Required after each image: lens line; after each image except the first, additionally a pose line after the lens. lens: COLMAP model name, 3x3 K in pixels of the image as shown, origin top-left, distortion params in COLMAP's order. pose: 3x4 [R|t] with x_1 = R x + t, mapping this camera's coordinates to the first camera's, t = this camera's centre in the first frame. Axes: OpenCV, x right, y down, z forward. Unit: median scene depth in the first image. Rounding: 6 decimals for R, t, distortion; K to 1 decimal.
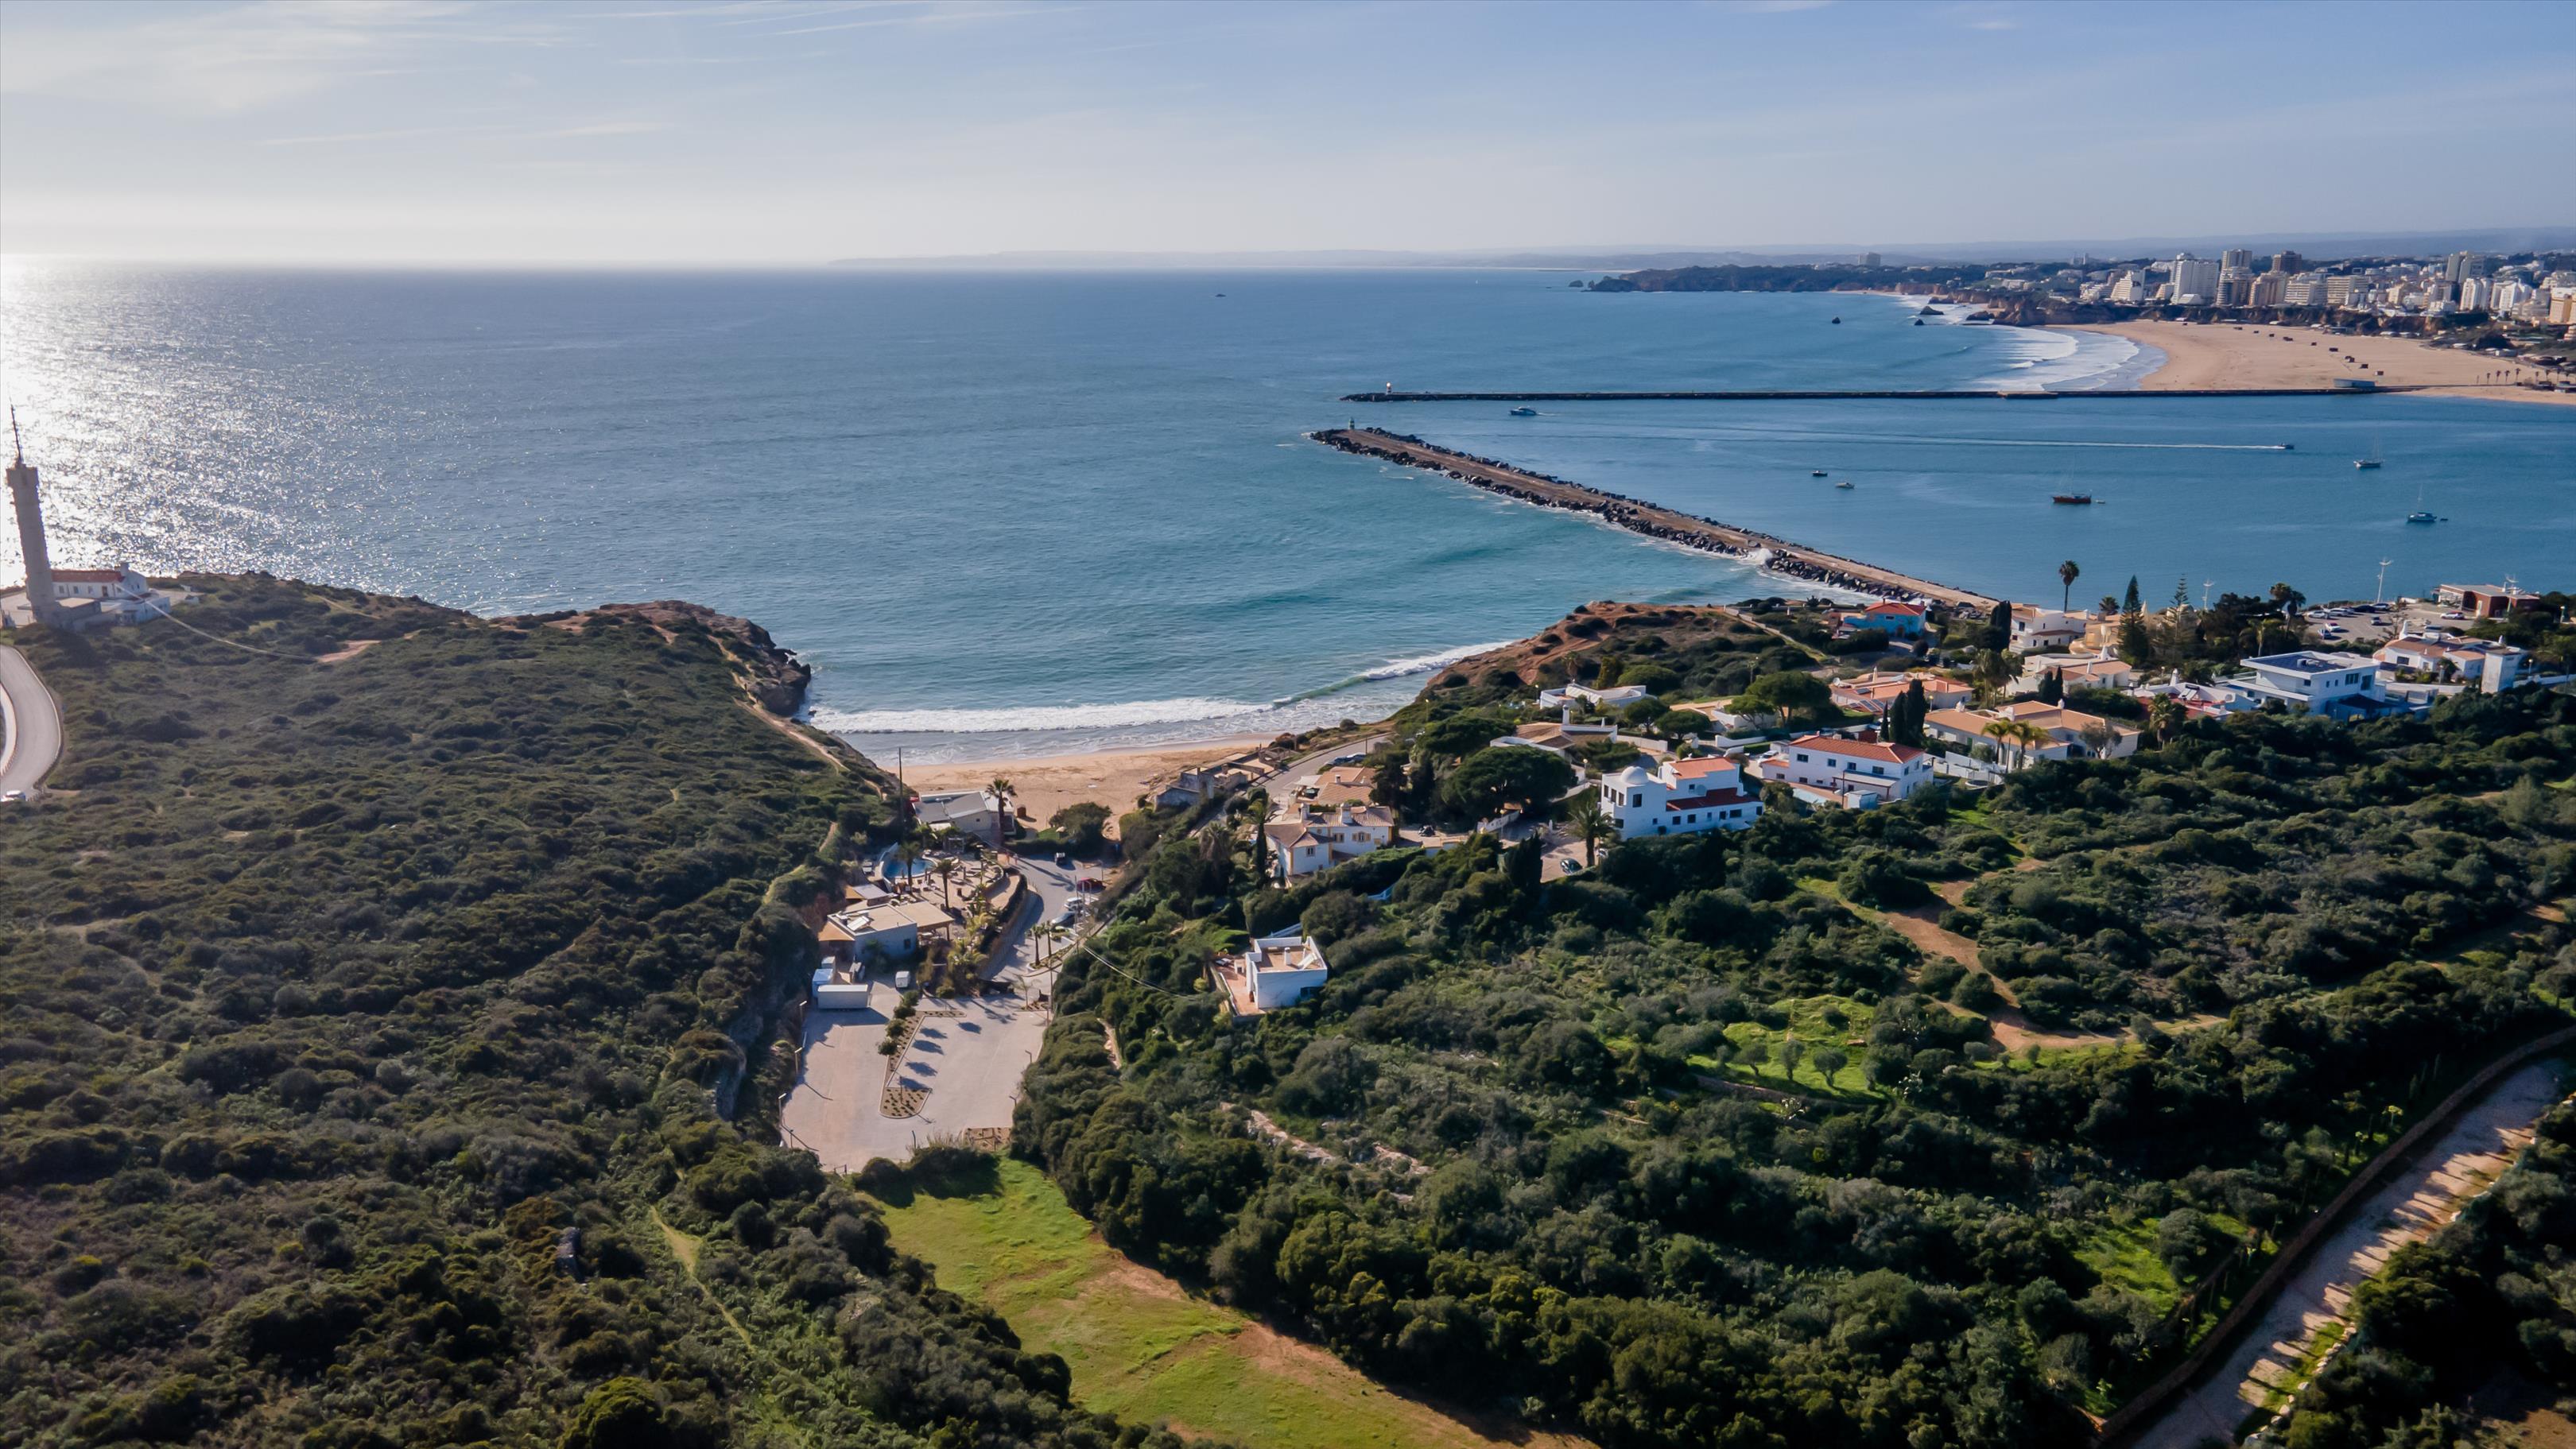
lens RADIAL K [[1894.8, 0, 1291.0], [0, 1894.8, 716.6], [0, 0, 1]] dist [0.042243, 0.003755]
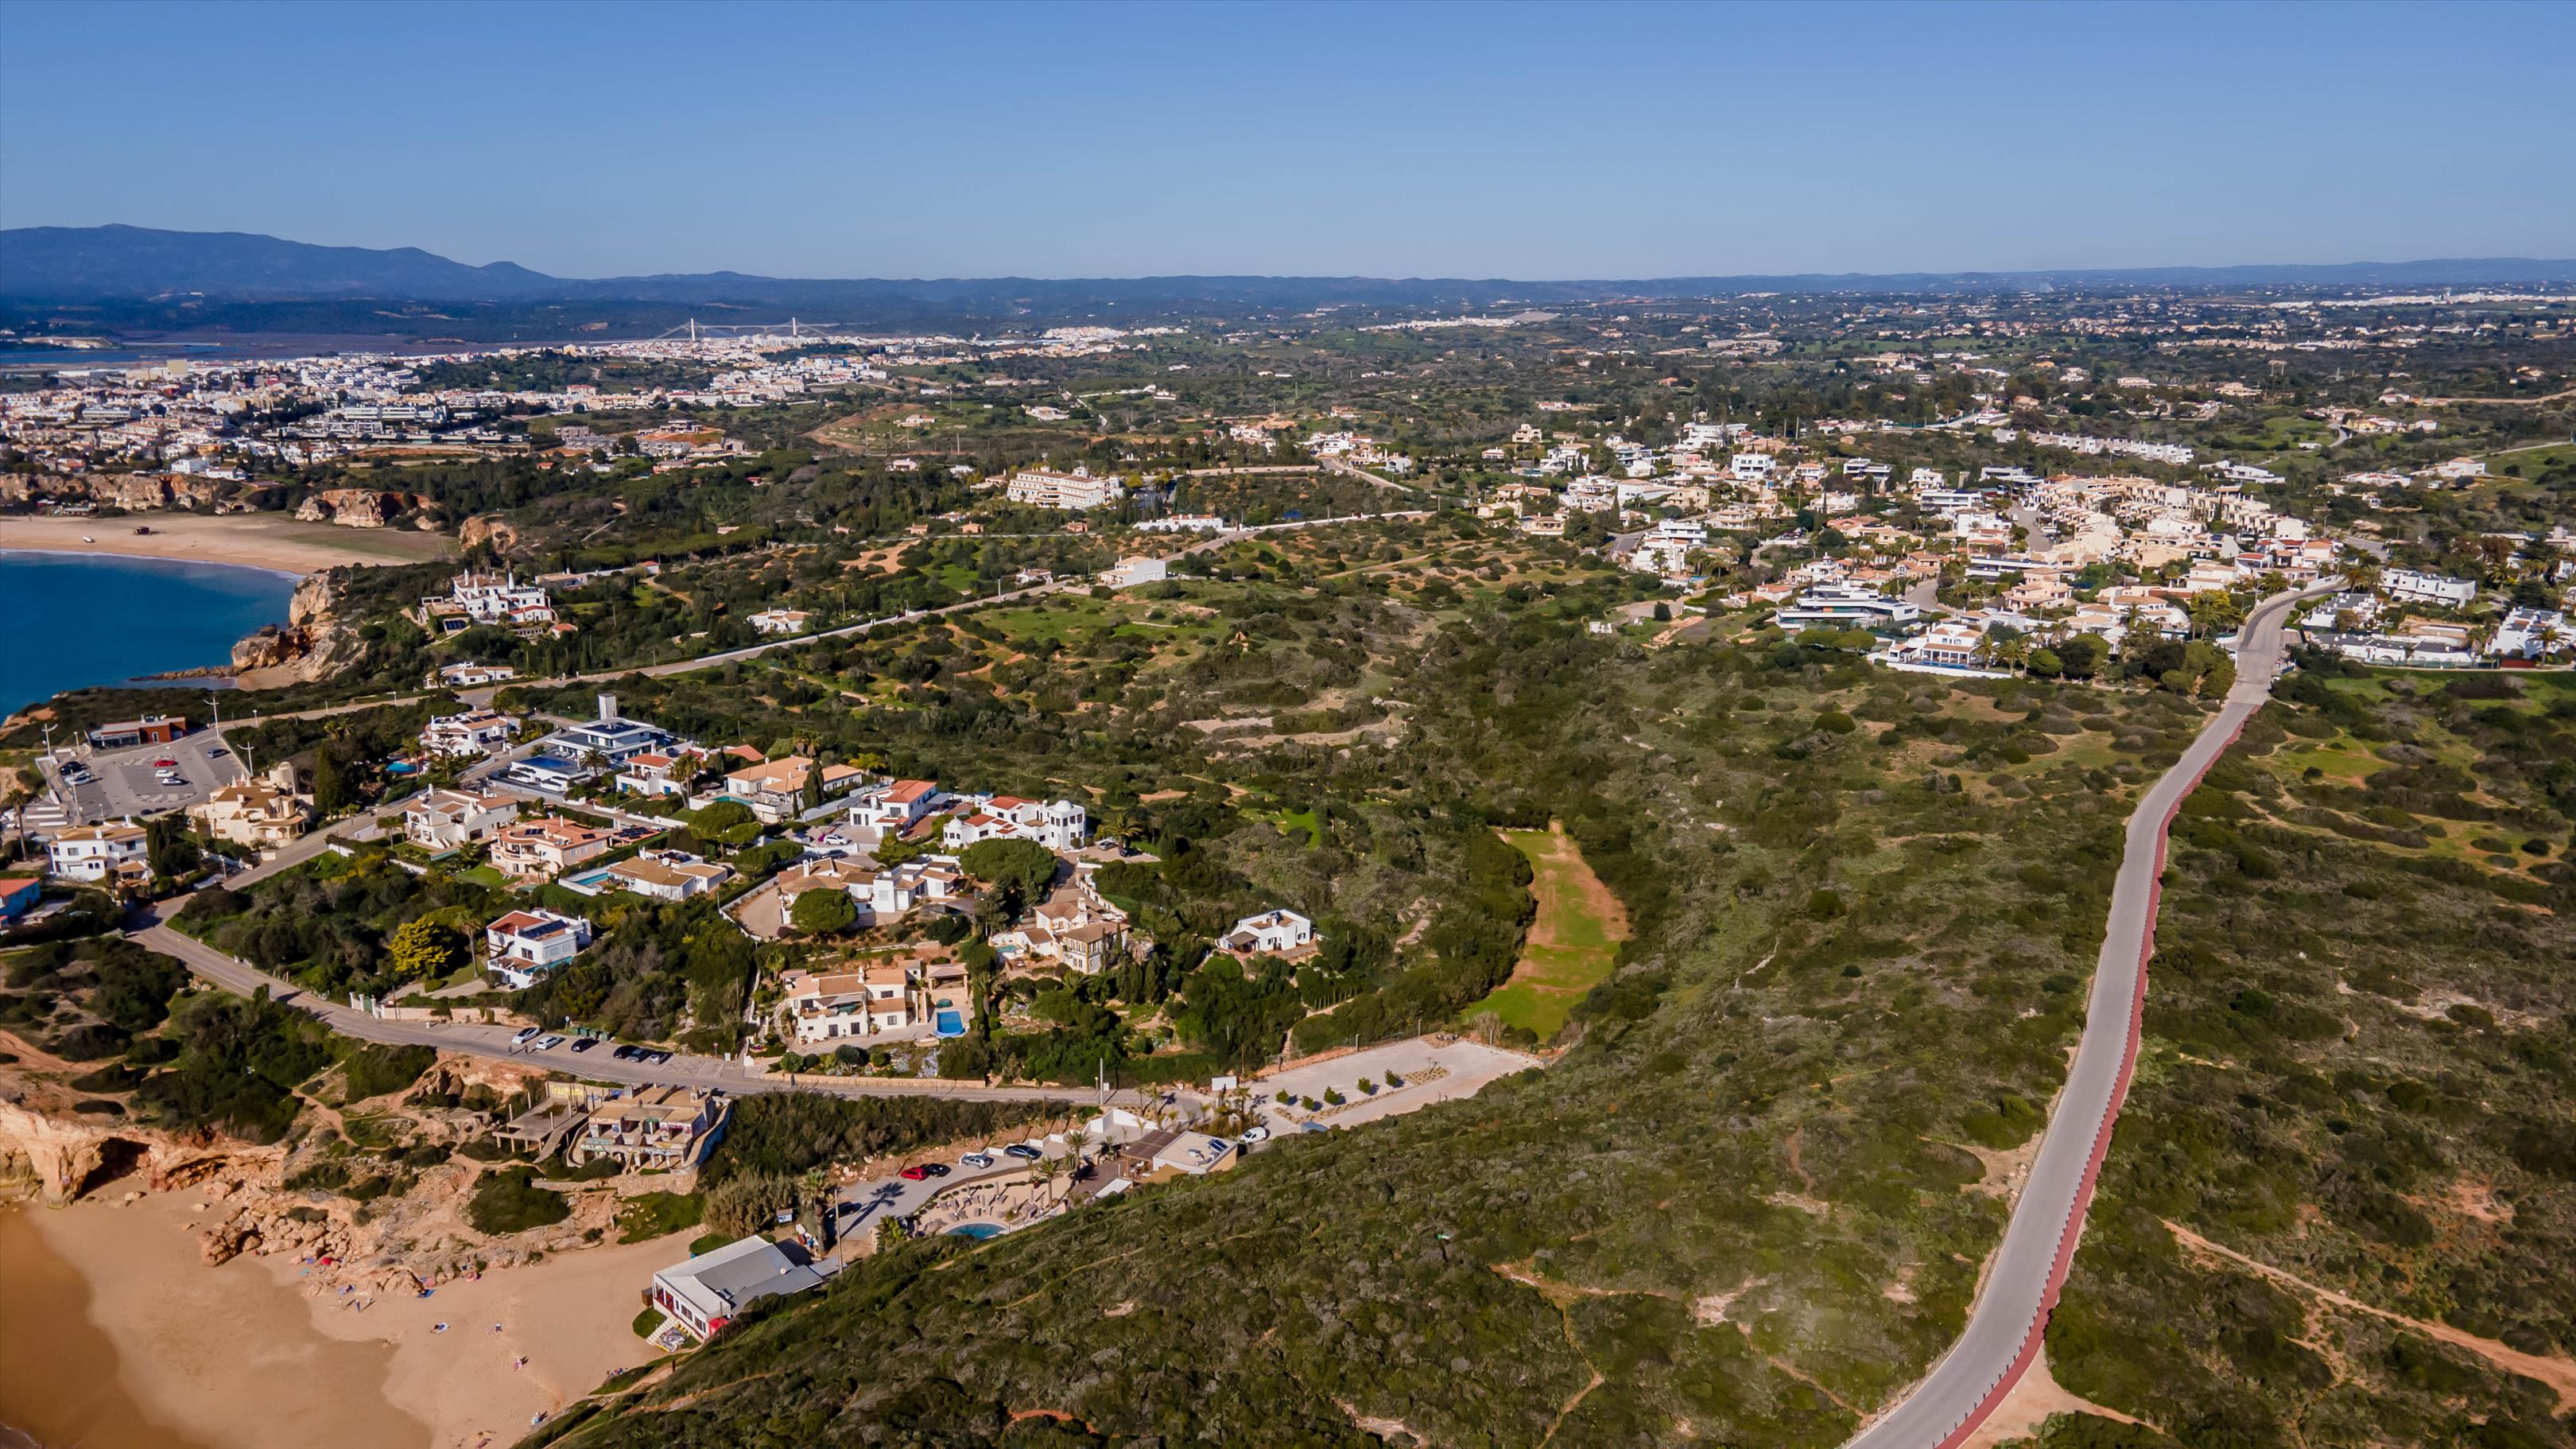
lens RADIAL K [[1860.1, 0, 1288.0], [0, 1860.1, 724.5], [0, 0, 1]] dist [0.034657, 0.019332]
pose [[-0.469911, -0.193416, 0.861263, -1.093860], [0.216271, 0.920734, 0.324770, -0.439764], [-0.855810, 0.338879, -0.390833, 1.270631]]
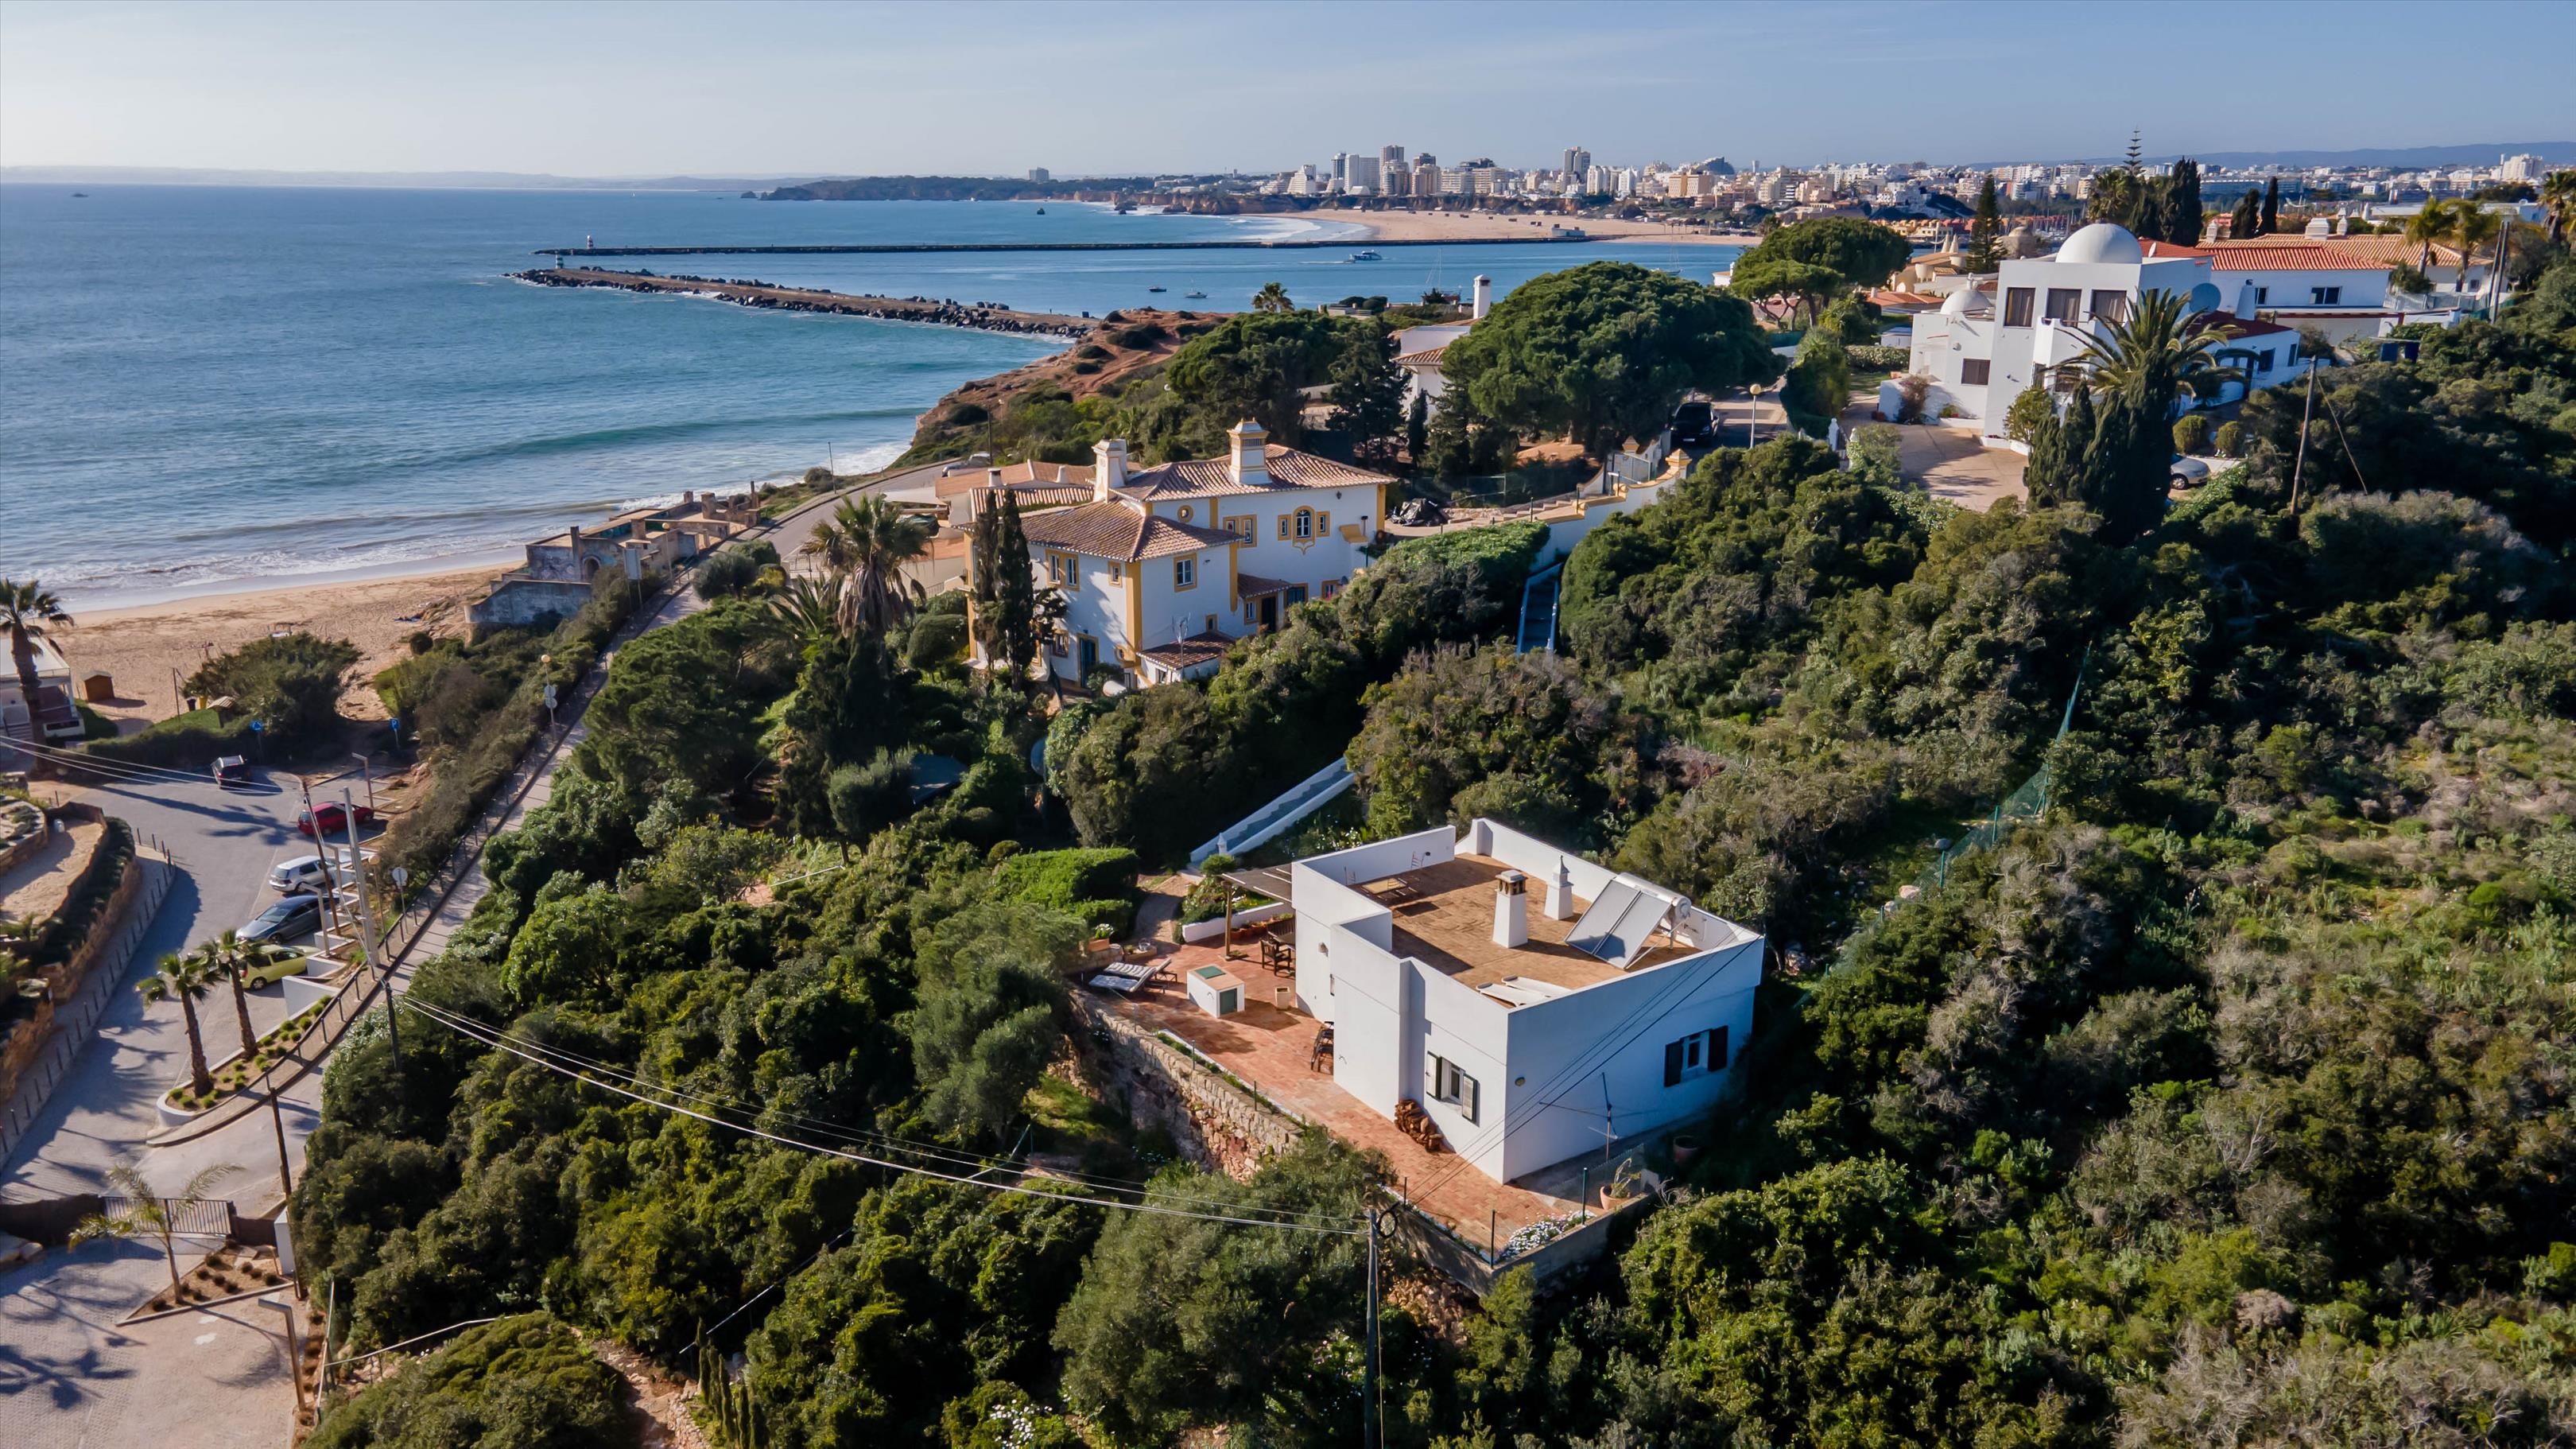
lens RADIAL K [[1860.1, 0, 1288.0], [0, 1860.1, 724.5], [0, 0, 1]] dist [0.034657, 0.019332]
pose [[0.911580, -0.112911, 0.395314, -0.089527], [0.095808, 0.993416, 0.062813, 0.072859], [-0.399803, -0.019384, 0.916396, 0.666156]]
